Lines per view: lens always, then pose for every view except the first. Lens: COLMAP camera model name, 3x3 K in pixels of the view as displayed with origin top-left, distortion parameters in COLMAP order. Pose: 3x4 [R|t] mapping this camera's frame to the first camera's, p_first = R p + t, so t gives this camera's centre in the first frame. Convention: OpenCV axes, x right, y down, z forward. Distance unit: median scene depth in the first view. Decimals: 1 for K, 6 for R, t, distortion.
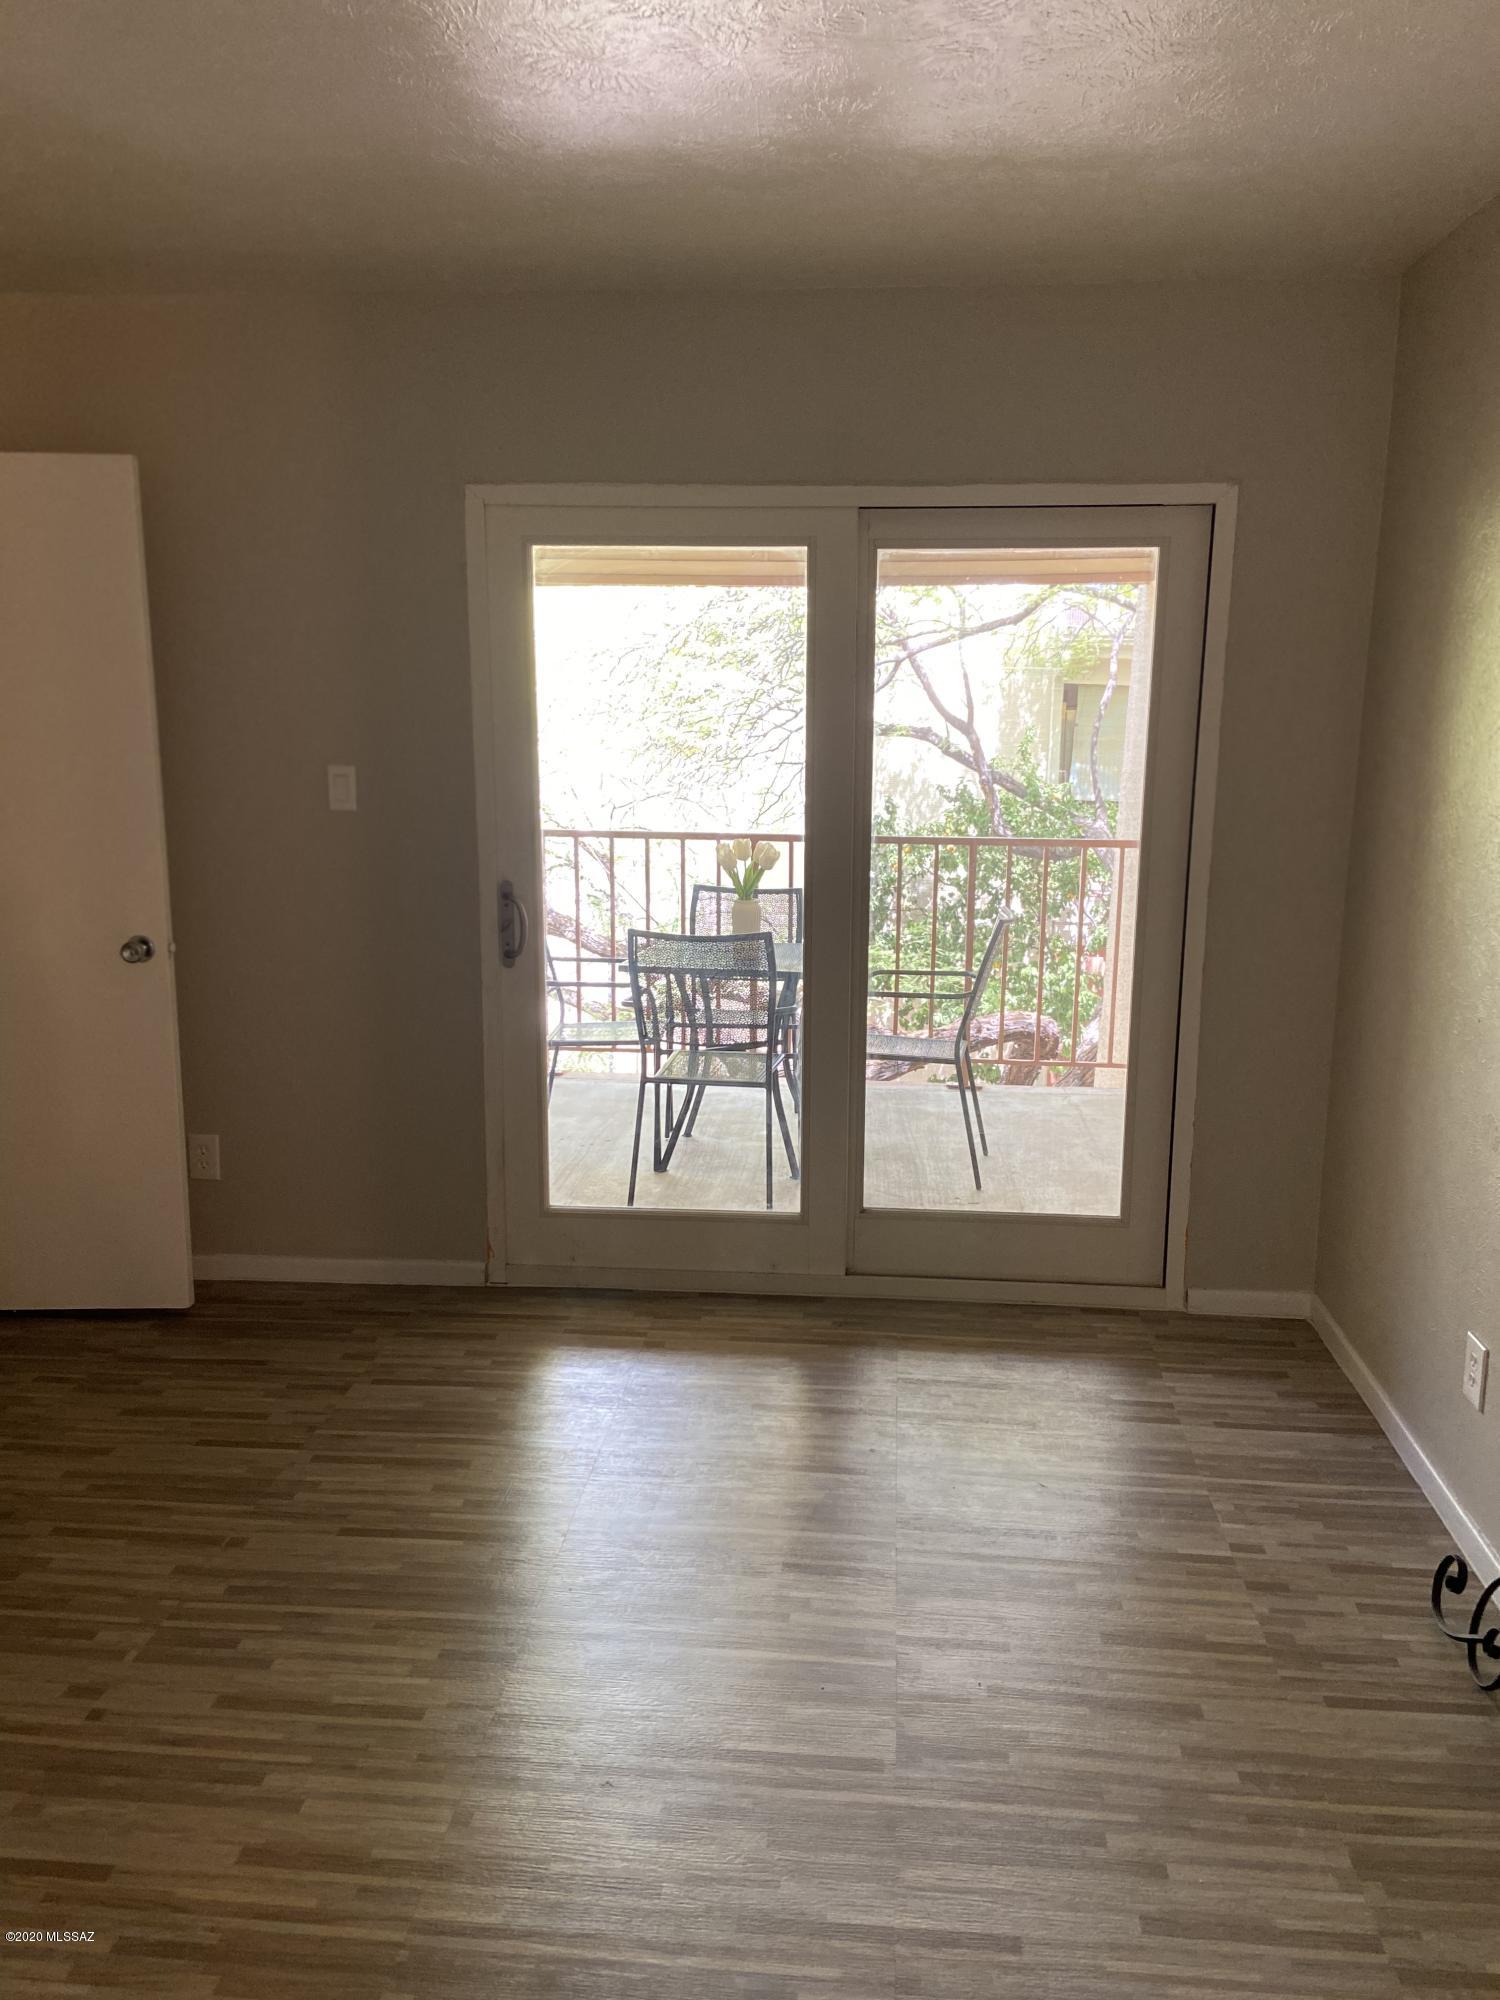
lens RADIAL K [[1513.1, 0, 776.3], [0, 1513.1, 986.8], [0, 0, 1]] dist [0.126281, -0.150707]
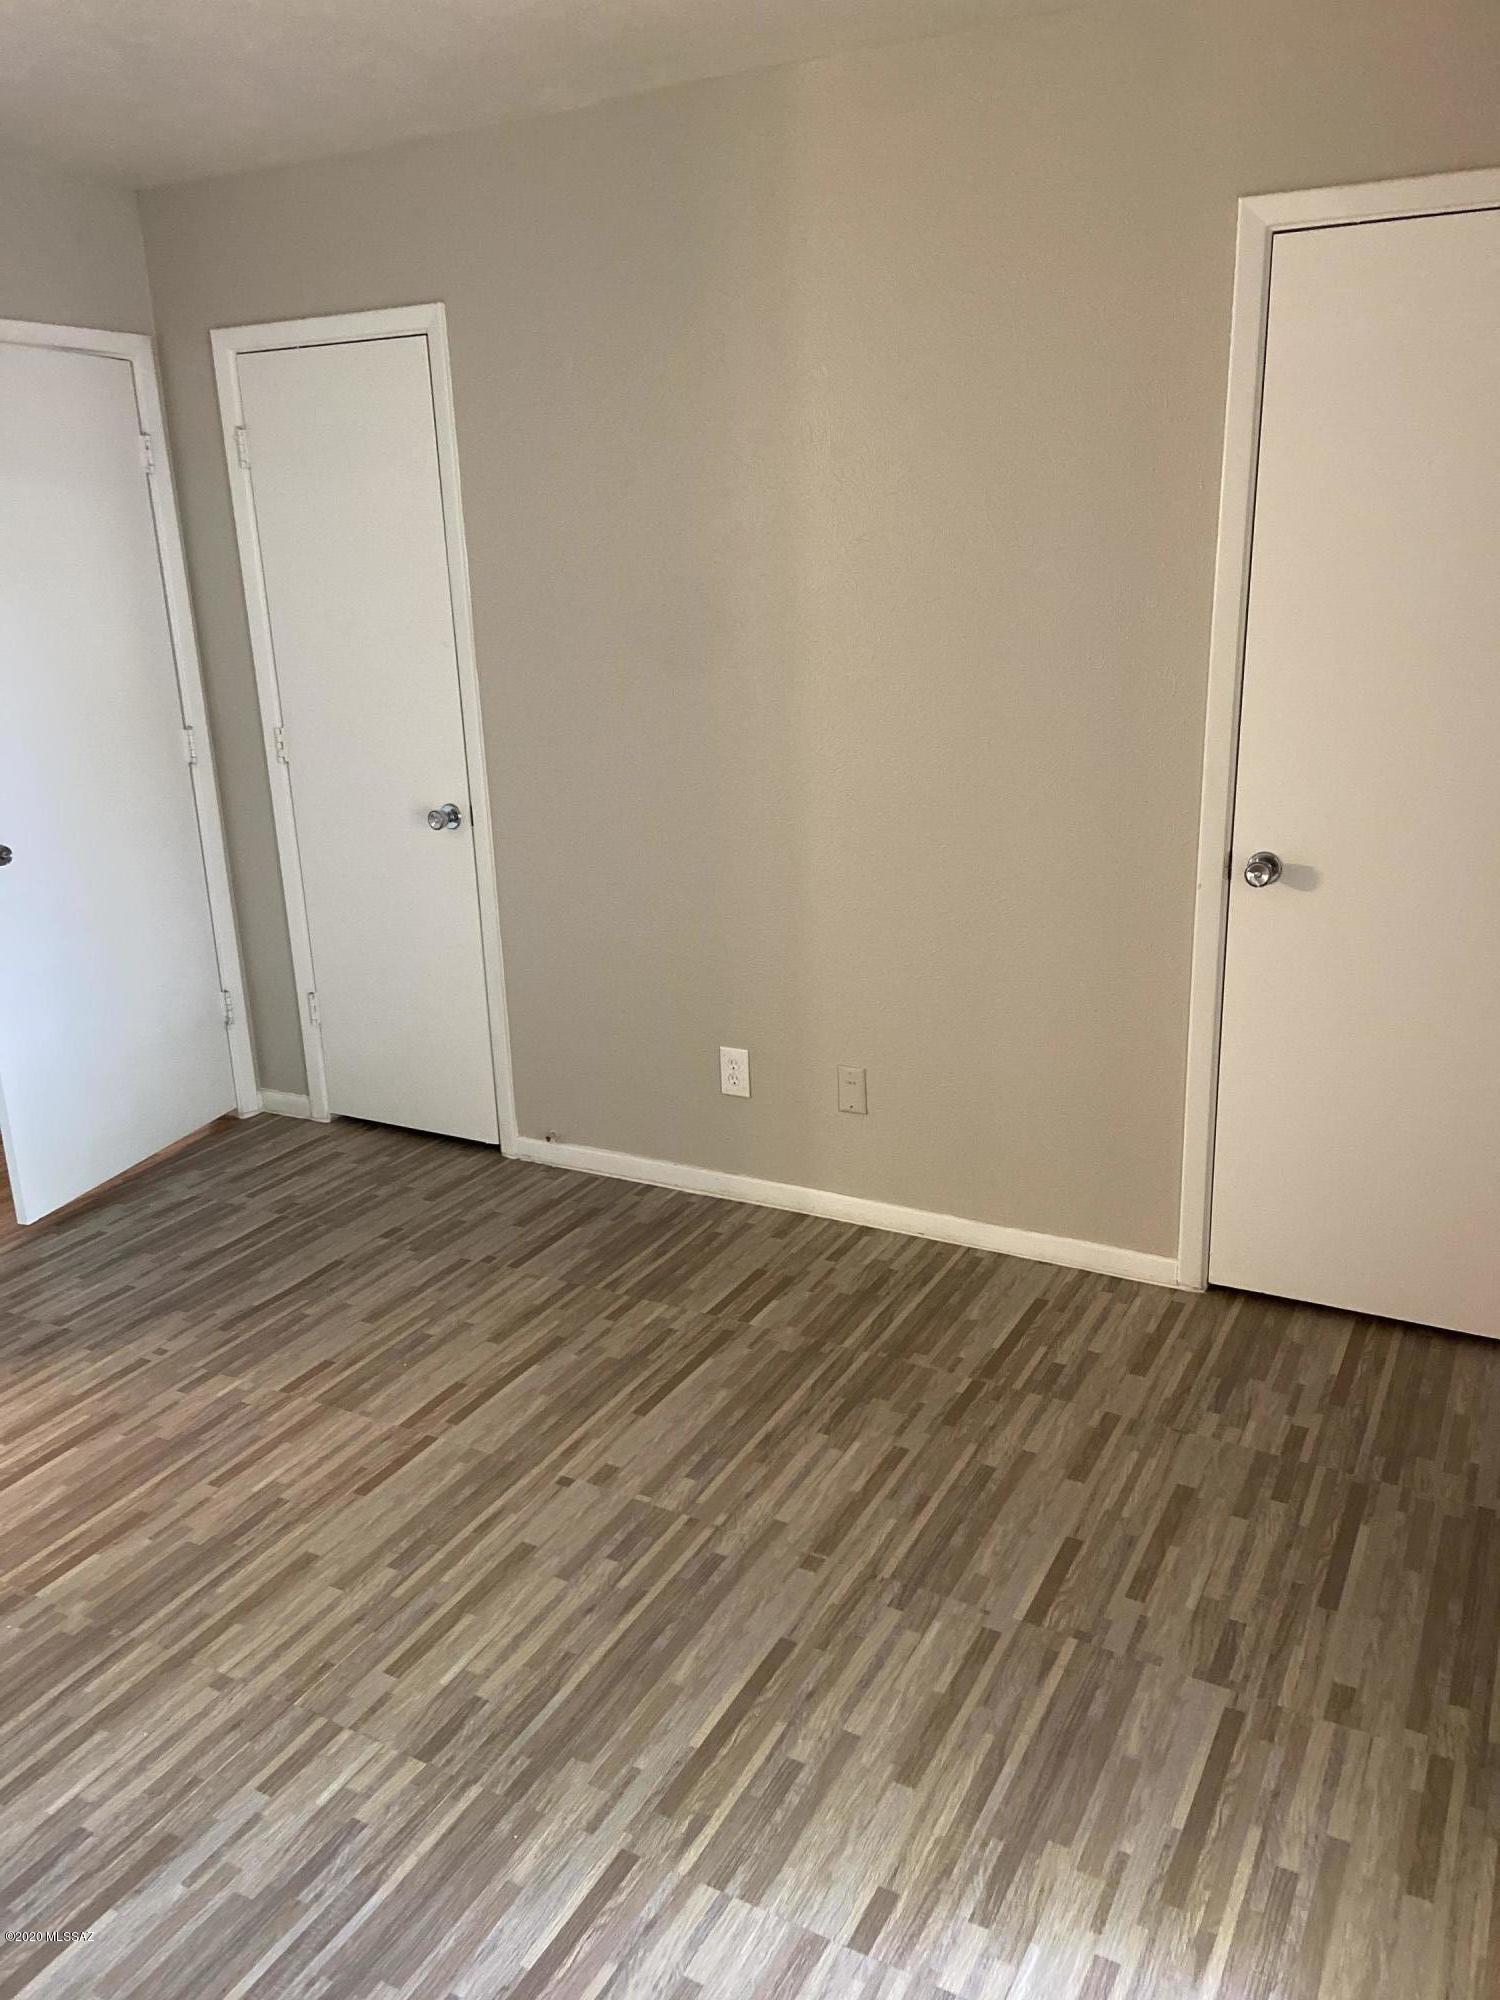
lens RADIAL K [[1507.1, 0, 761.4], [0, 1507.1, 992.0], [0, 0, 1]] dist [0.118873, -0.153354]
pose [[-0.400358, 0.260508, -0.878550, 0.278938], [-0.146246, 0.928287, 0.341900, -0.191549], [0.904614, 0.265367, -0.333548, 0.976277]]
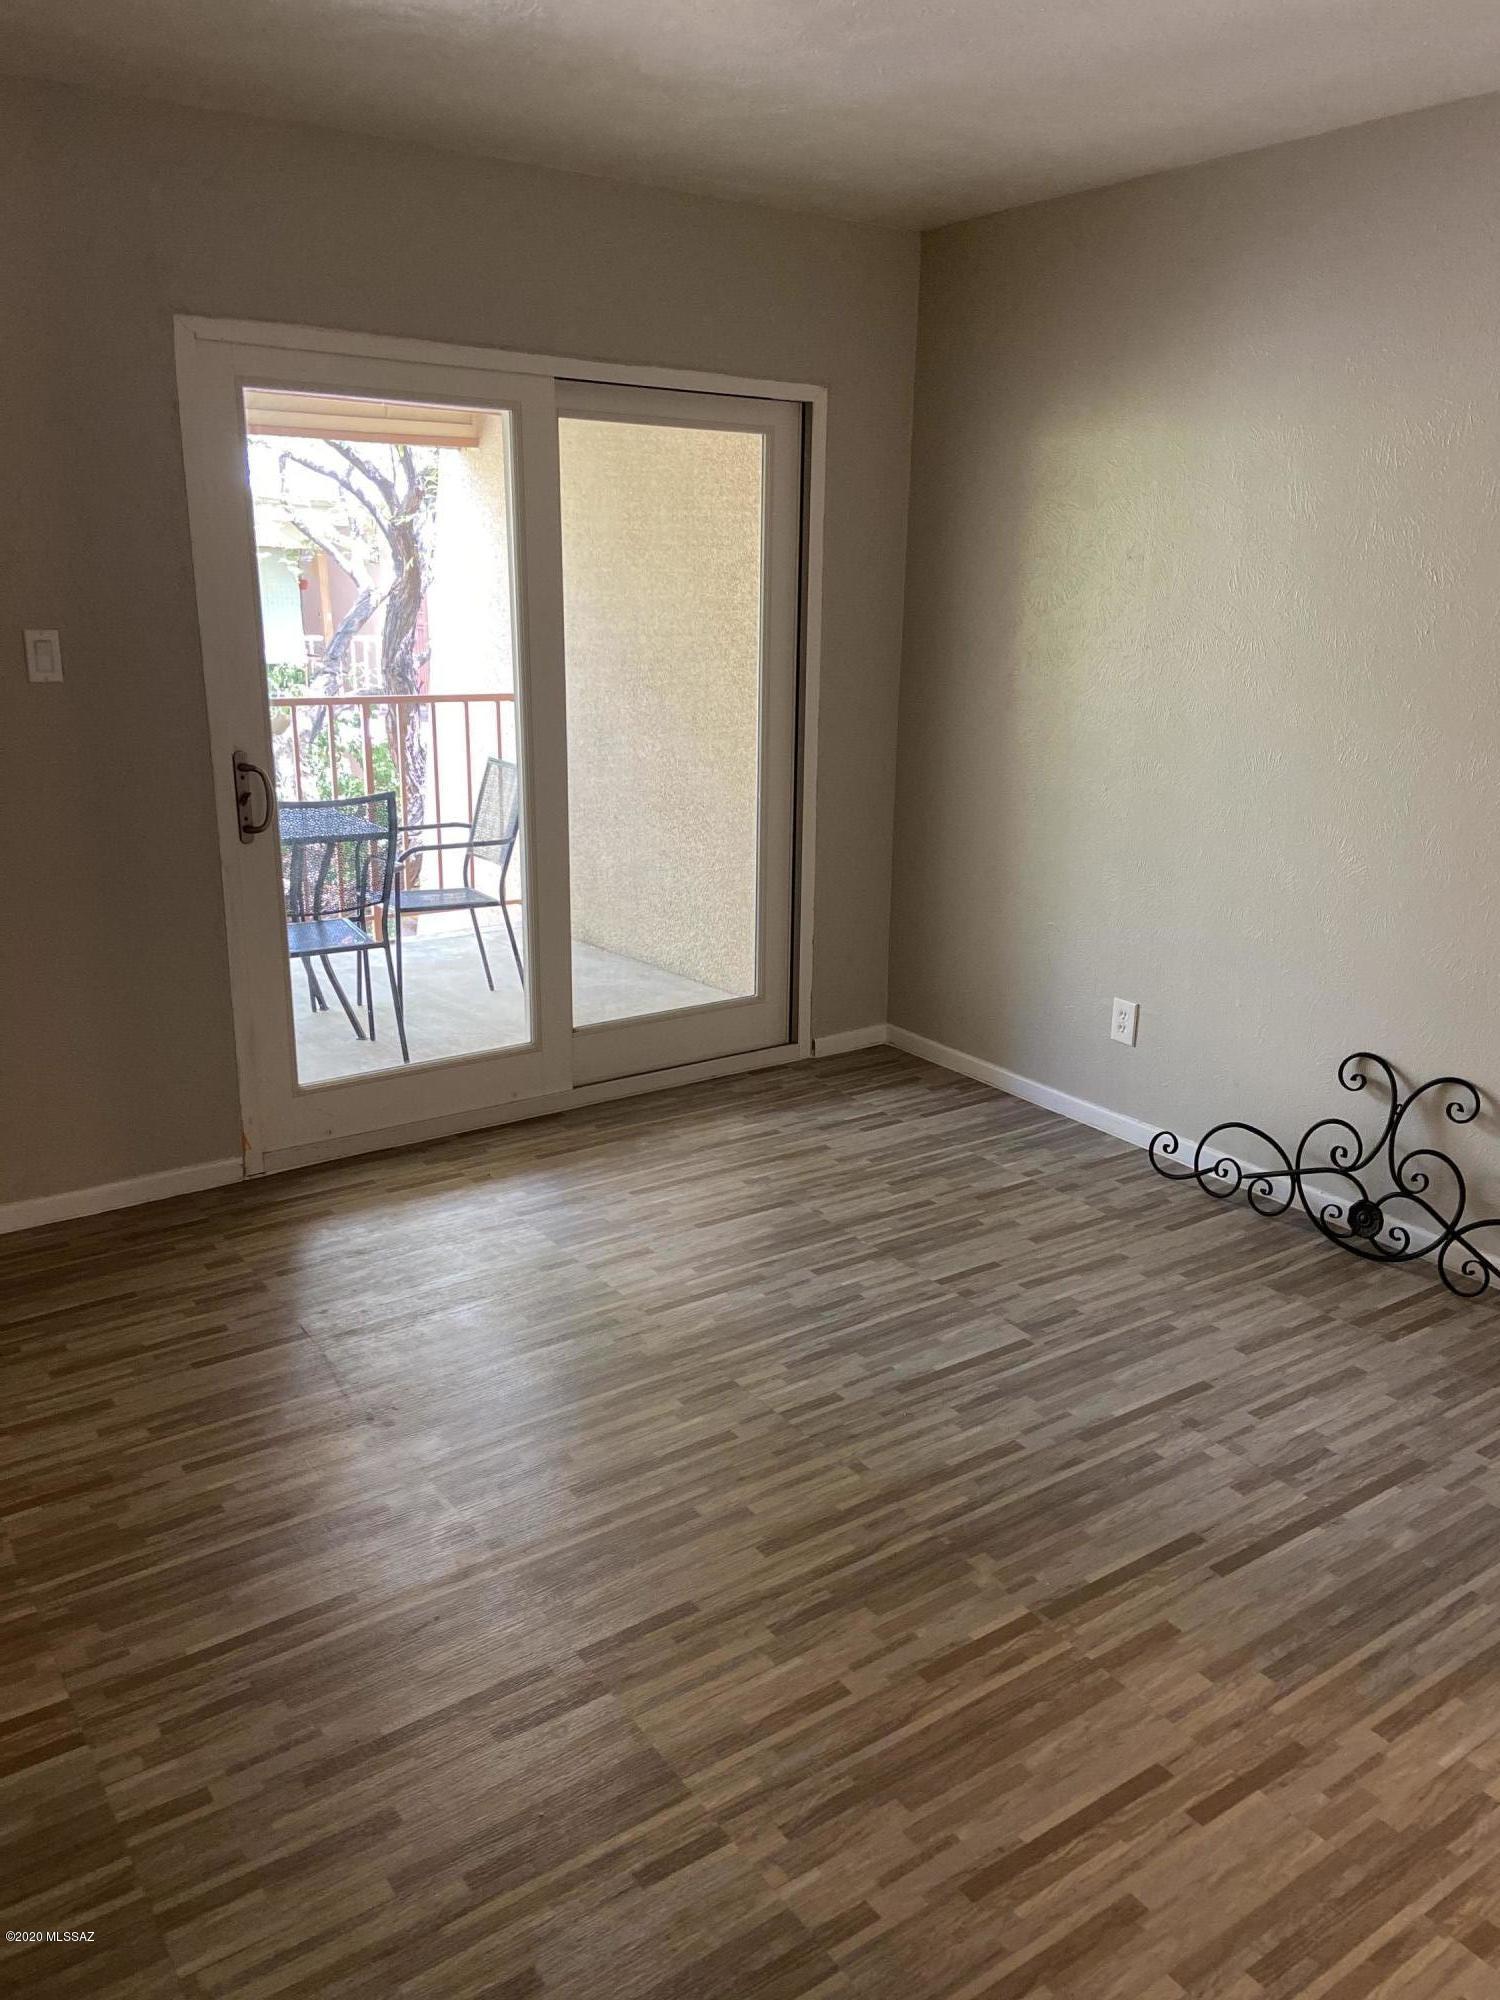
lens RADIAL K [[1507.1, 0, 761.4], [0, 1507.1, 992.0], [0, 0, 1]] dist [0.118873, -0.153354]
pose [[0.765007, -0.168174, 0.621676, -0.610883], [0.111219, 0.985299, 0.129680, -0.010922], [-0.634346, -0.030064, 0.772465, 0.063514]]
